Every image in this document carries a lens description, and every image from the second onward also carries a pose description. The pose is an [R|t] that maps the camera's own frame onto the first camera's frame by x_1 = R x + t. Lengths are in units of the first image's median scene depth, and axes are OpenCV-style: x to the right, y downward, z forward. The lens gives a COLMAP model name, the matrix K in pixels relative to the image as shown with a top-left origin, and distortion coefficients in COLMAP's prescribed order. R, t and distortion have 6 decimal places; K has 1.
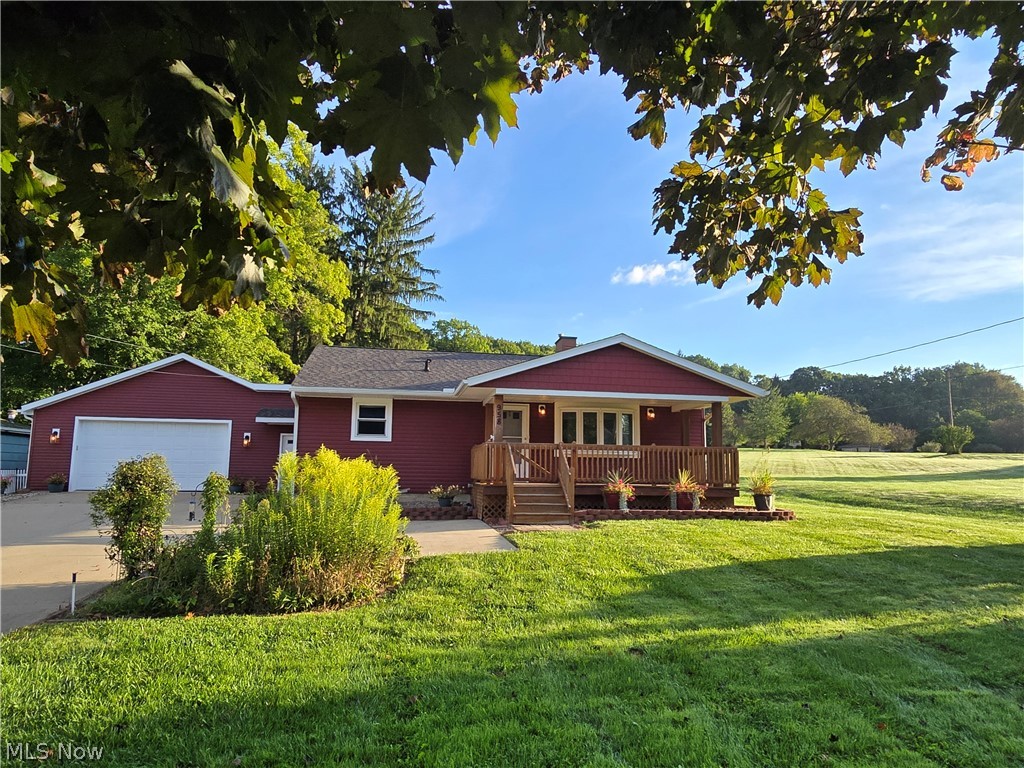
lens RADIAL K [[656.2, 0, 518.6], [0, 656.2, 382.3], [0, 0, 1]] dist [-0.000227, 0.002173]
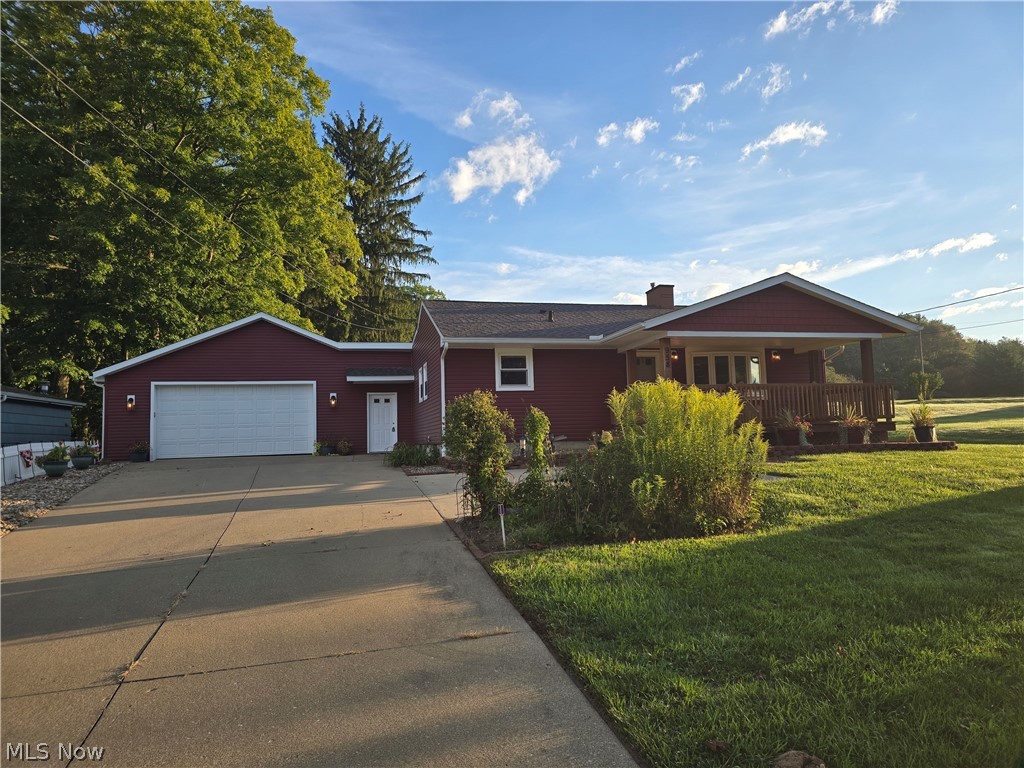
lens RADIAL K [[651.3, 0, 511.0], [0, 651.3, 384.9], [0, 0, 1]] dist [0.061824, 0.000484]
pose [[0.996754, -0.034773, 0.072616, -0.263053], [0.030647, 0.997893, 0.057180, 0.020283], [-0.074452, -0.054769, 0.995719, 0.013948]]
